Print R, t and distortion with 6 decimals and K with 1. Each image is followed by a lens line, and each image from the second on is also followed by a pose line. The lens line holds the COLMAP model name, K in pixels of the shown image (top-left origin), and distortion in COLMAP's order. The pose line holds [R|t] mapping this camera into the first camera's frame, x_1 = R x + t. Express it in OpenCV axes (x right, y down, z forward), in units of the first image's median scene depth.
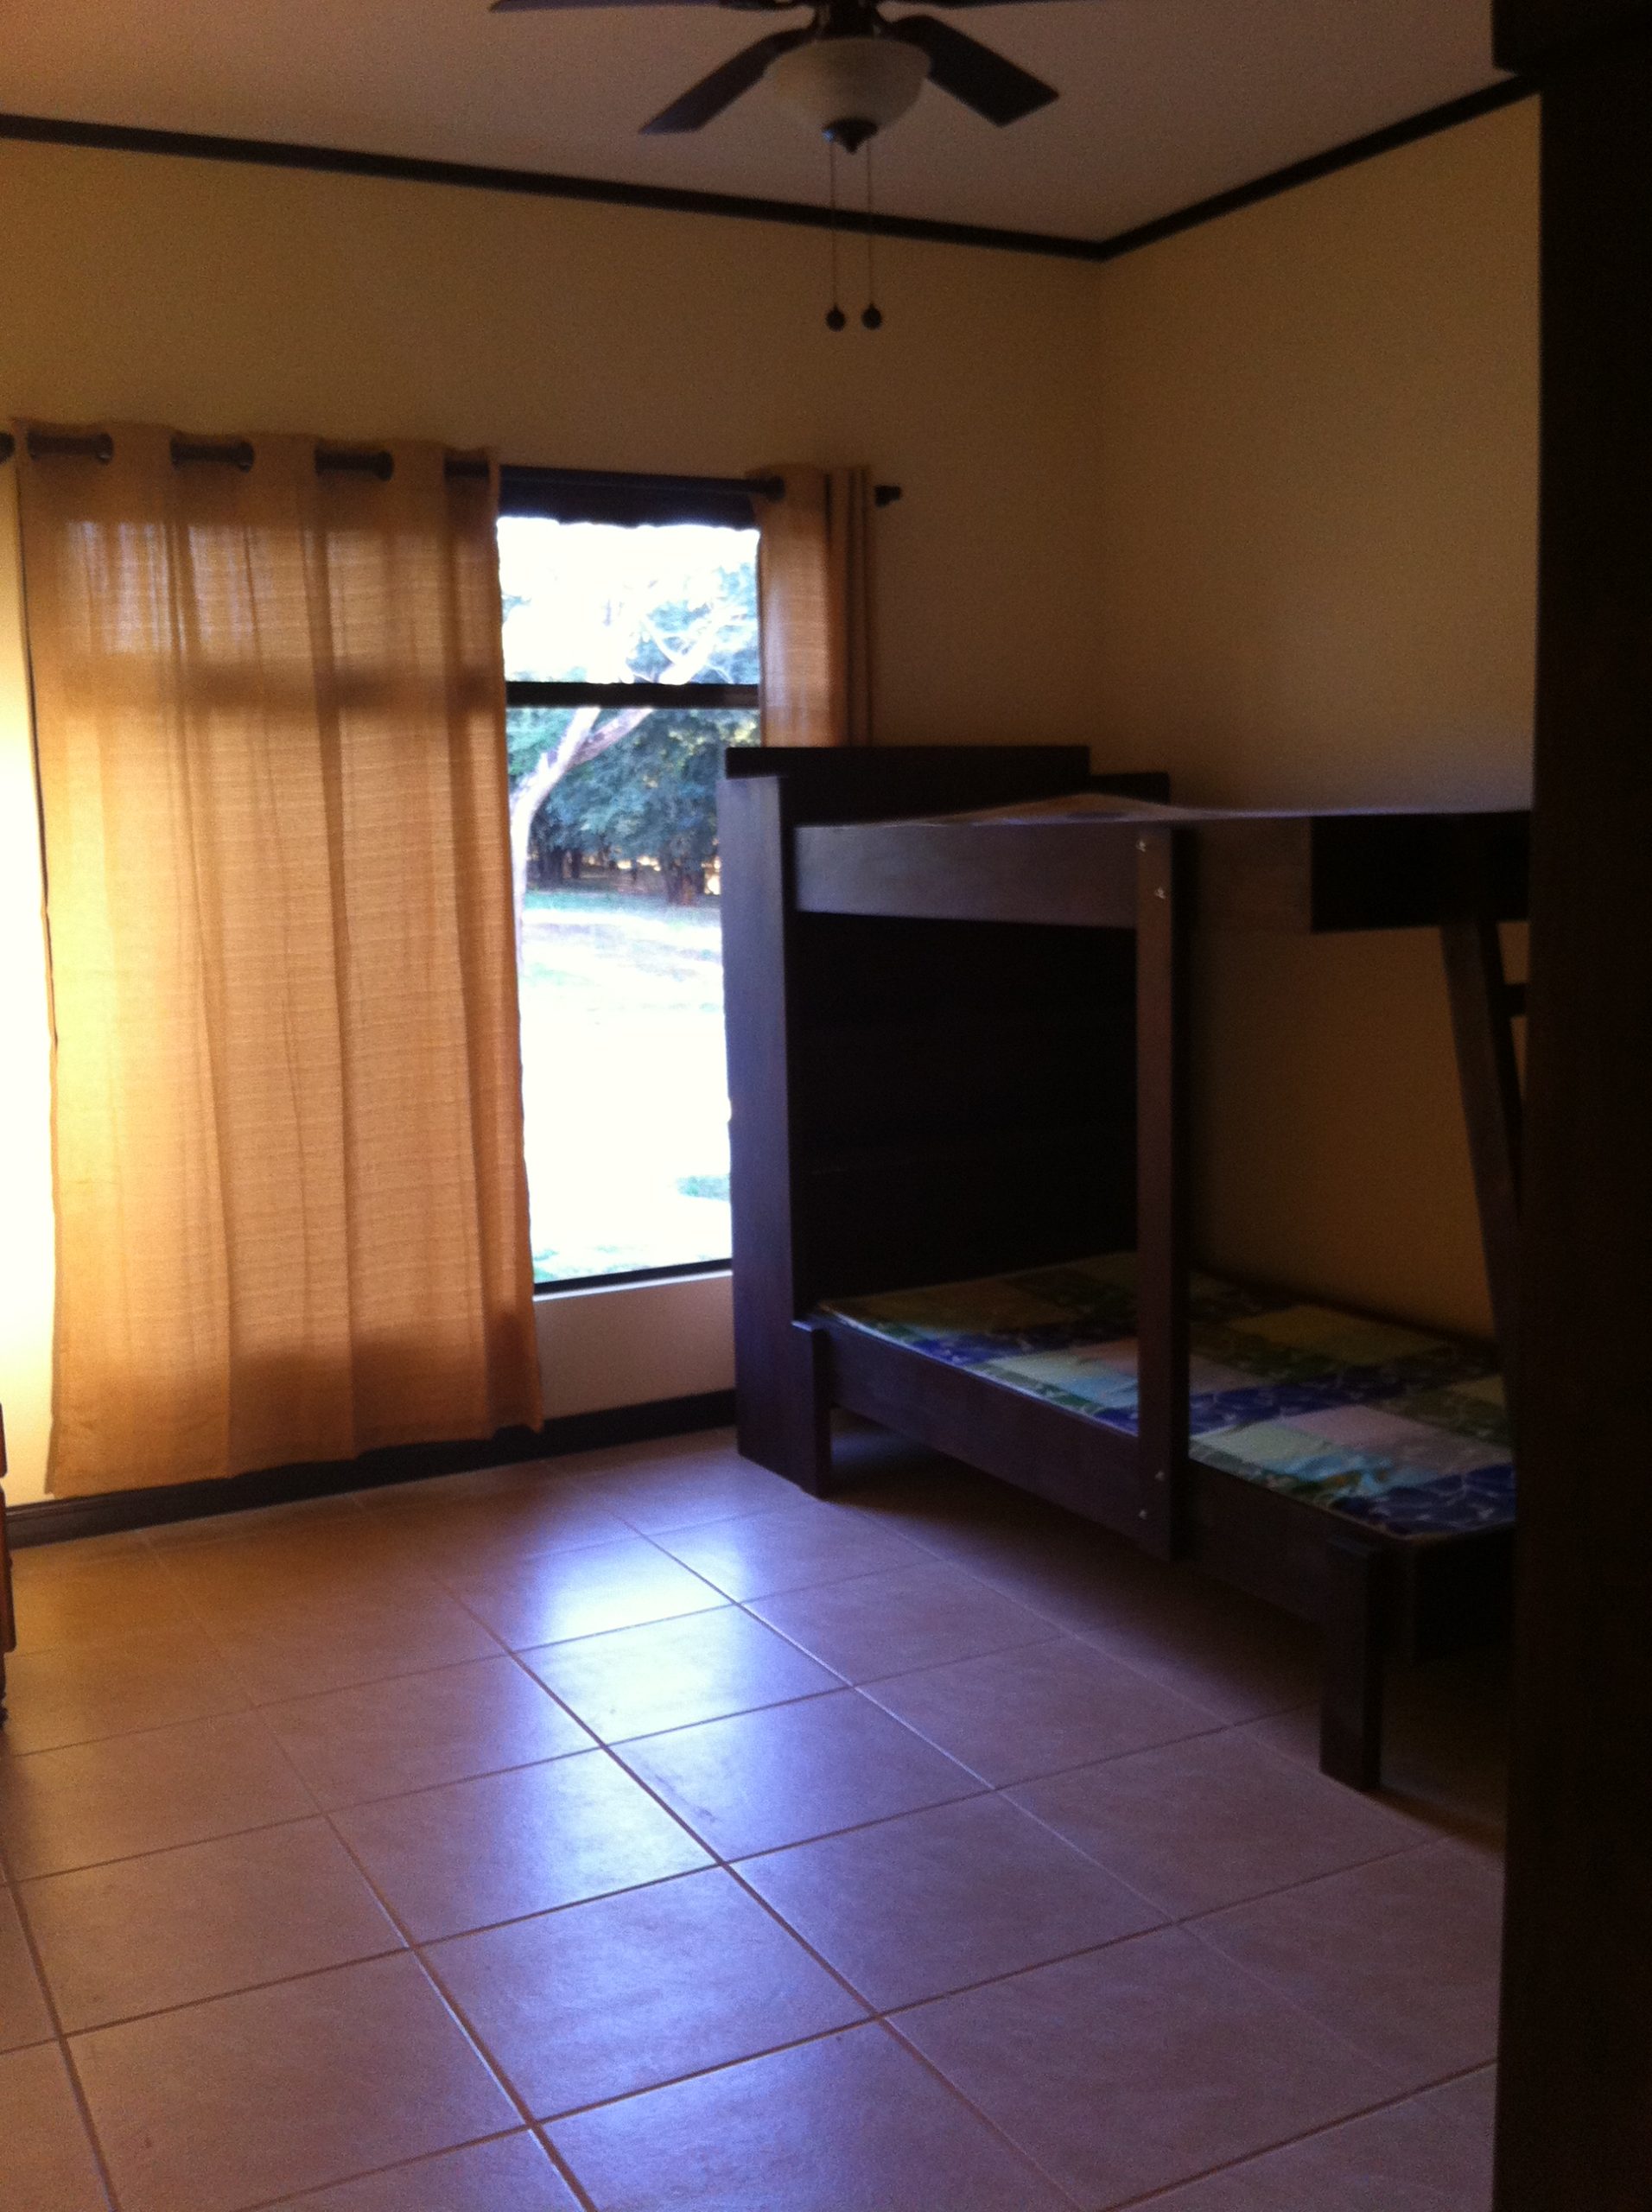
lens RADIAL K [[2211.2, 0, 826.0], [0, 2211.2, 1106.0], [0, 0, 1]] dist [0.188113, 0.002877]
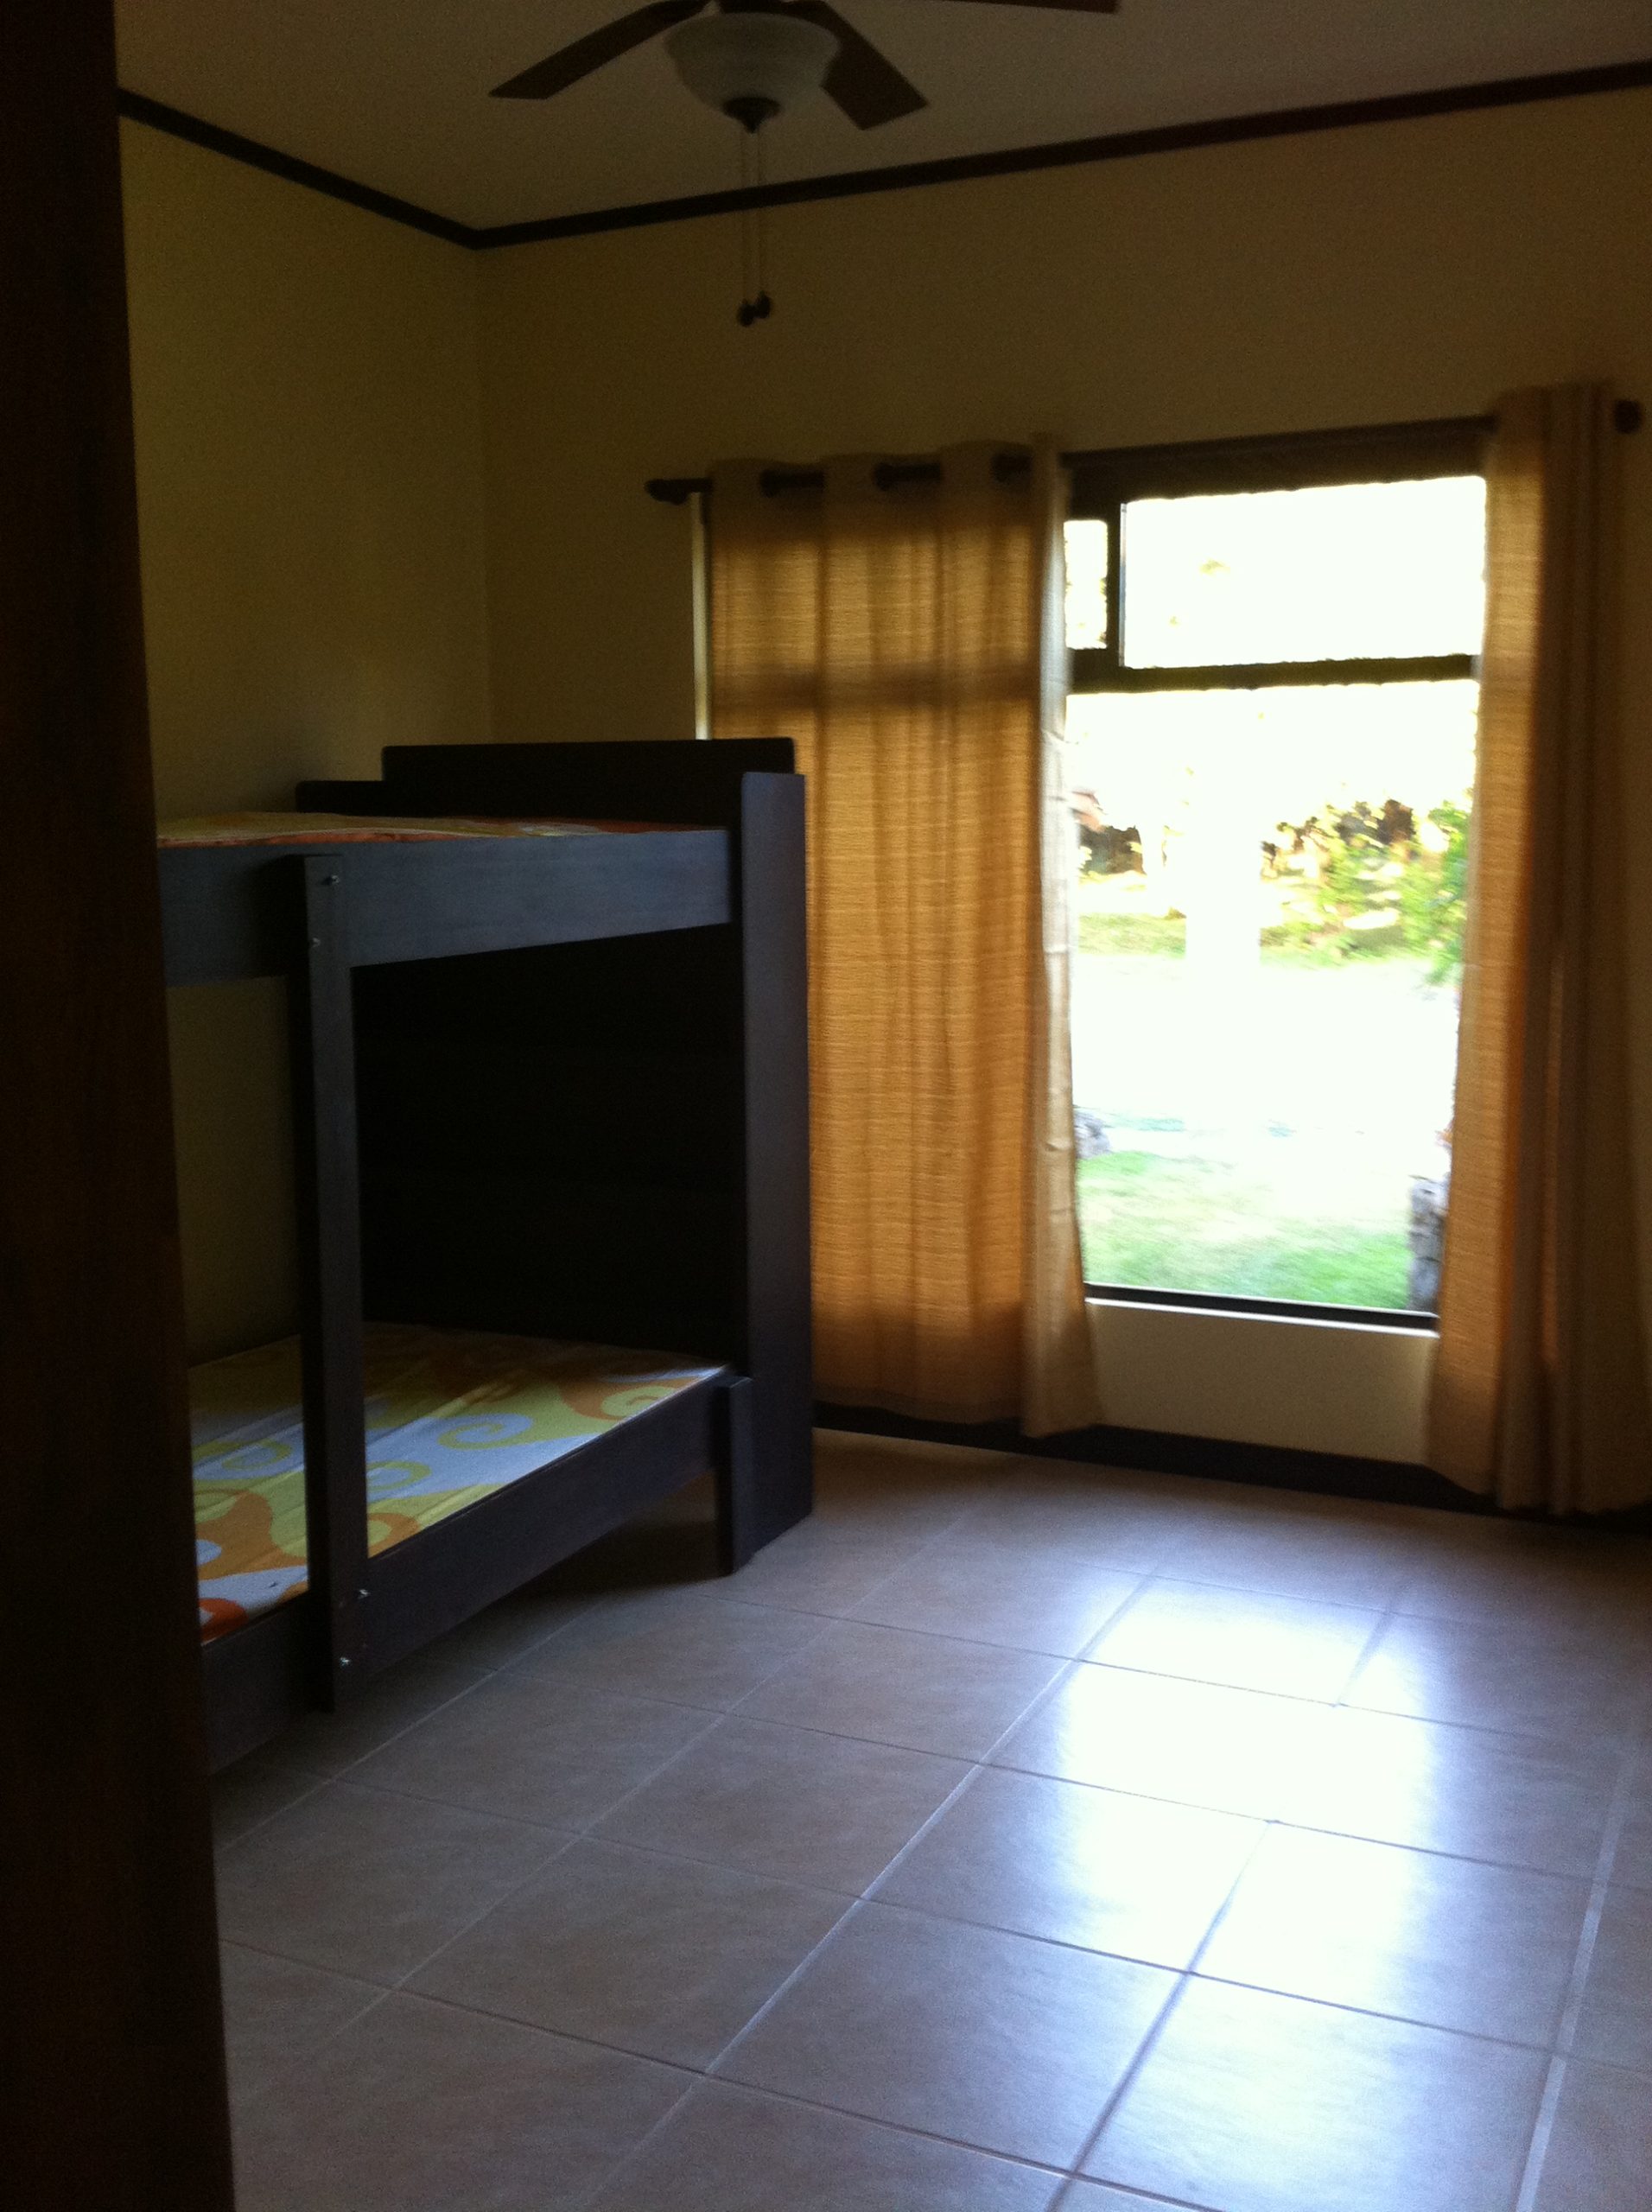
lens RADIAL K [[2182.6, 0, 826.0], [0, 2182.6, 1106.0], [0, 0, 1]] dist [0.088193, -0.002968]
pose [[0.603898, 0.136048, -0.785365, 0.578272], [-0.118162, 0.989719, 0.080589, -0.065911], [0.788254, 0.044133, 0.613765, 0.335589]]
